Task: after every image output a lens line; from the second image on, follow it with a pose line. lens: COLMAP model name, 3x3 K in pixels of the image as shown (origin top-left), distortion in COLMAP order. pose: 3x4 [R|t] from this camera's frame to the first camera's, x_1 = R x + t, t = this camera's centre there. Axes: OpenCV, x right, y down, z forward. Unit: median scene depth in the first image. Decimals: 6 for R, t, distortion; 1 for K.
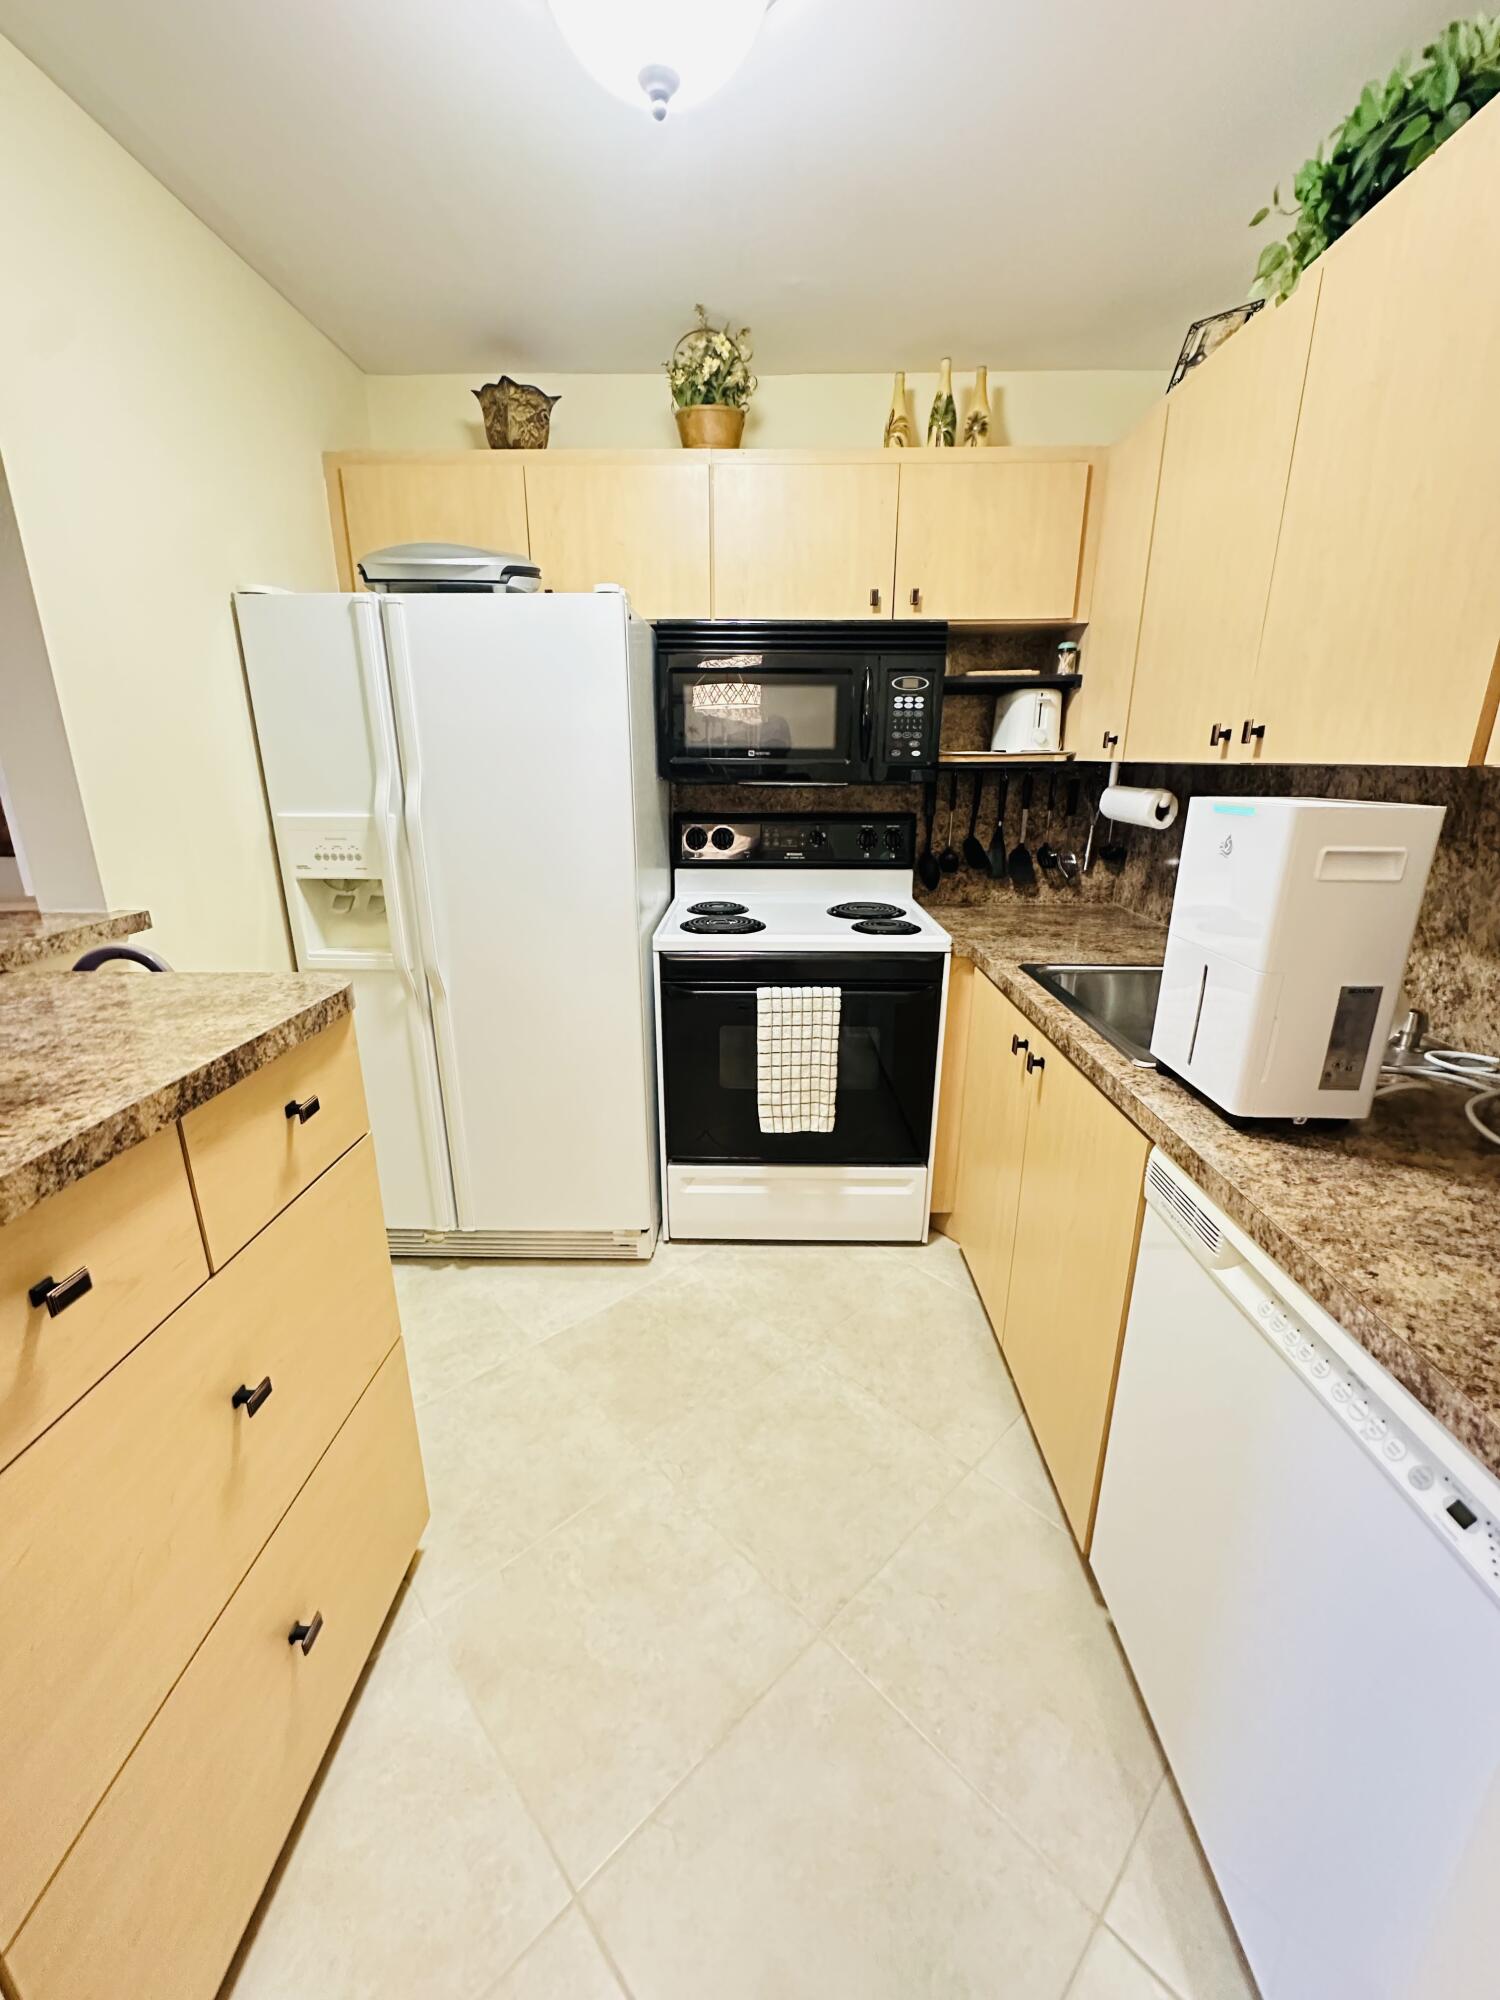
lens RADIAL K [[799.8, 0, 750.0], [0, 799.8, 1000.0], [0, 0, 1]] dist [-0.003347, 0.000787]
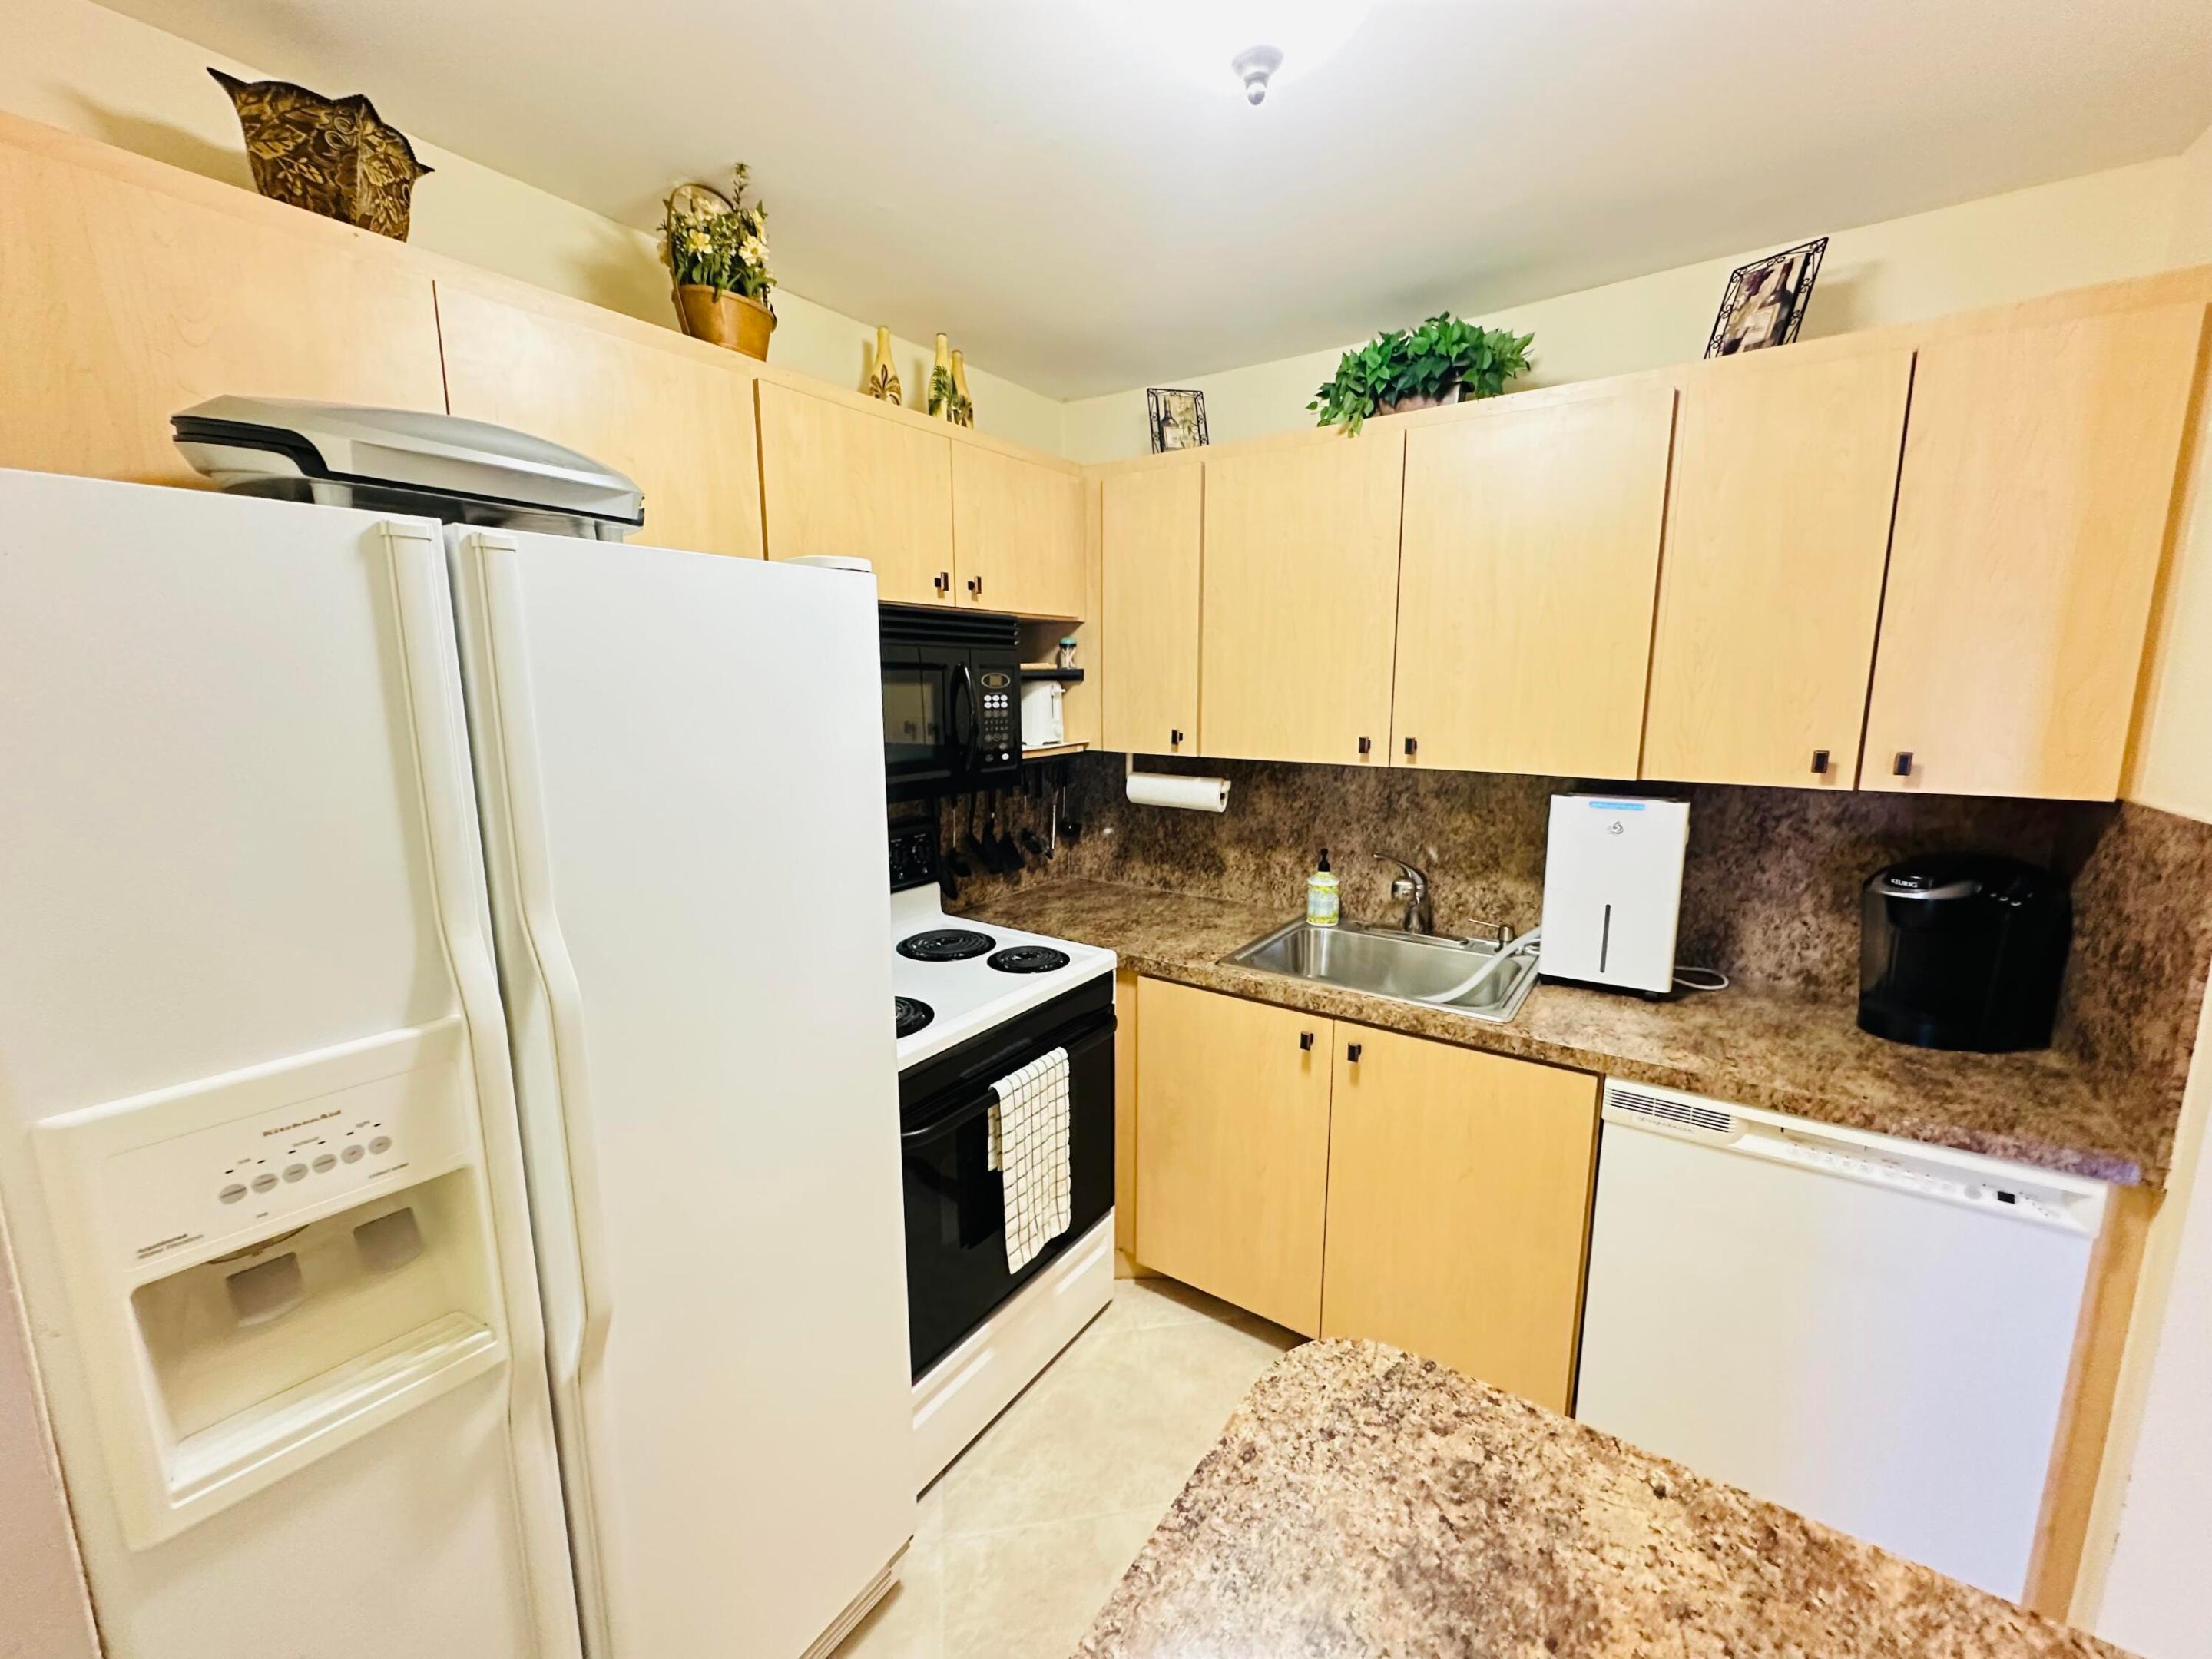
lens RADIAL K [[884.5, 0, 1106.0], [0, 884.5, 829.5], [0, 0, 1]] dist [-0.003347, 0.000787]
pose [[0.554524, -0.141845, 0.819990, -0.554214], [0.245383, 0.969425, 0.001753, -0.214208], [-0.795167, 0.200239, 0.572375, 0.391408]]
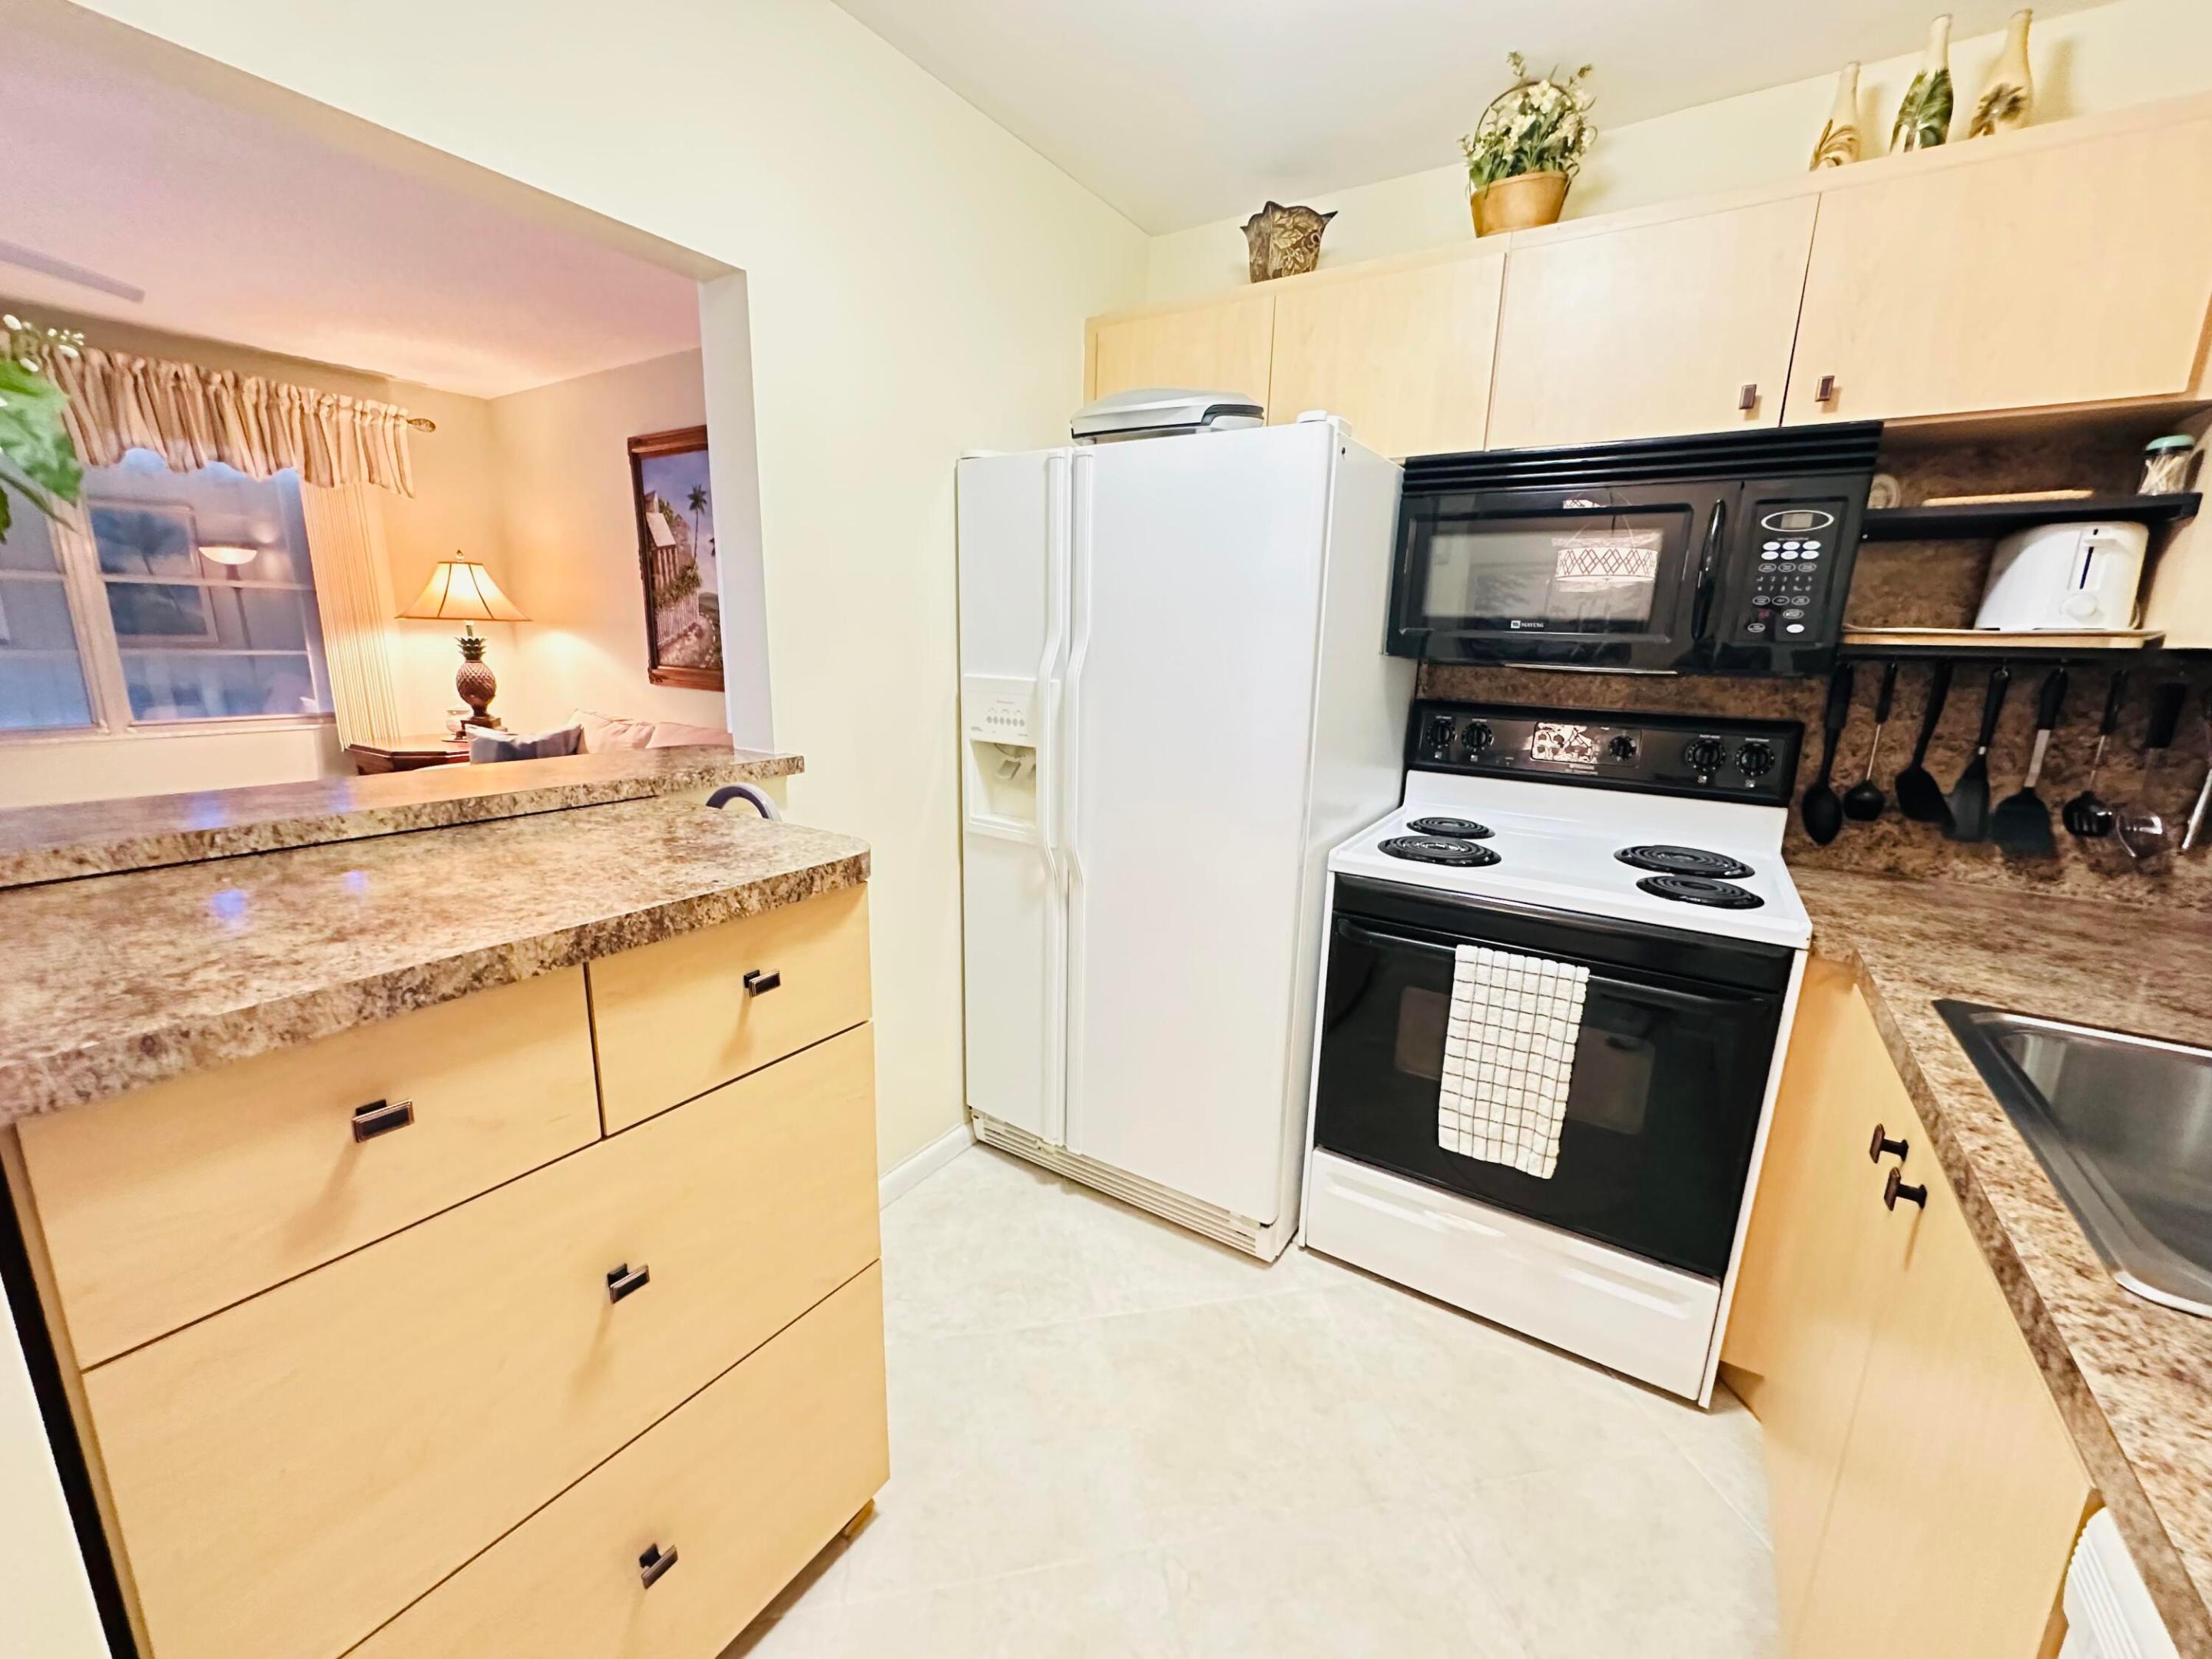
lens RADIAL K [[884.5, 0, 1106.0], [0, 884.5, 829.5], [0, 0, 1]] dist [-0.003347, 0.000787]
pose [[0.848141, 0.134386, -0.512442, 0.128902], [-0.175704, 0.983897, -0.032784, -0.033906], [0.499784, 0.117844, 0.858096, 0.149864]]
